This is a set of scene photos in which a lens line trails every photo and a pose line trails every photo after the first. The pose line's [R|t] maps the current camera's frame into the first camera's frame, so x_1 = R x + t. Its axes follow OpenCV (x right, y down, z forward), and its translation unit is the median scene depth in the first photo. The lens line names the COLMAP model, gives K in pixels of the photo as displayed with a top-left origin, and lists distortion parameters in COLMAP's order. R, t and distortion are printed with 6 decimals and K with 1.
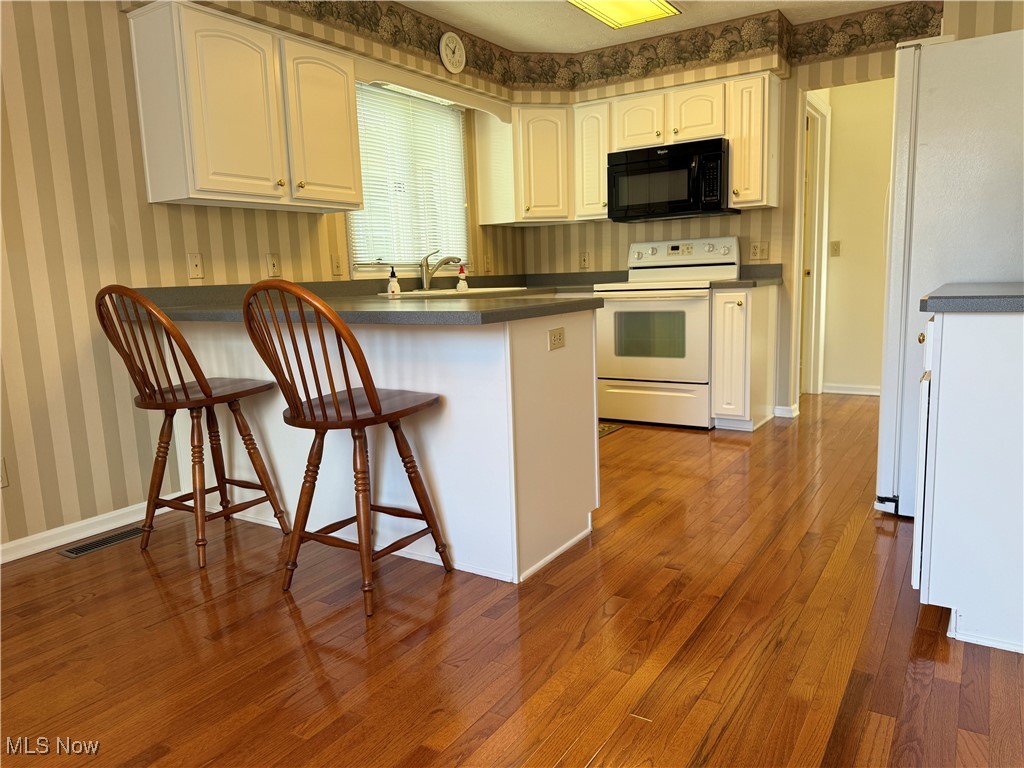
lens RADIAL K [[716.3, 0, 512.0], [0, 716.3, 384.0], [0, 0, 1]] dist [0.067786, -0.165755]
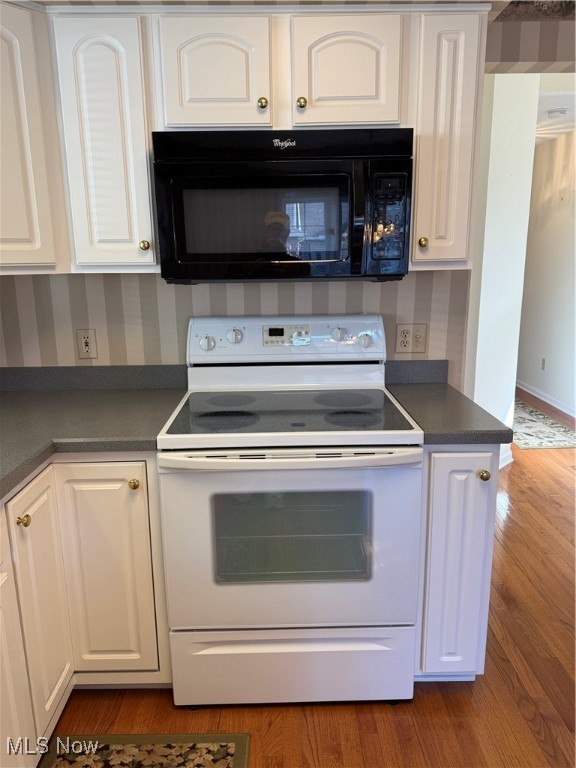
lens RADIAL K [[538.5, 0, 292.3], [0, 538.5, 382.4], [0, 0, 1]] dist [0.123269, -0.164958]
pose [[0.830423, -0.091269, 0.549606, 0.005036], [0.064695, 0.995614, 0.067585, -0.184239], [-0.553364, -0.020567, 0.832686, 0.670242]]
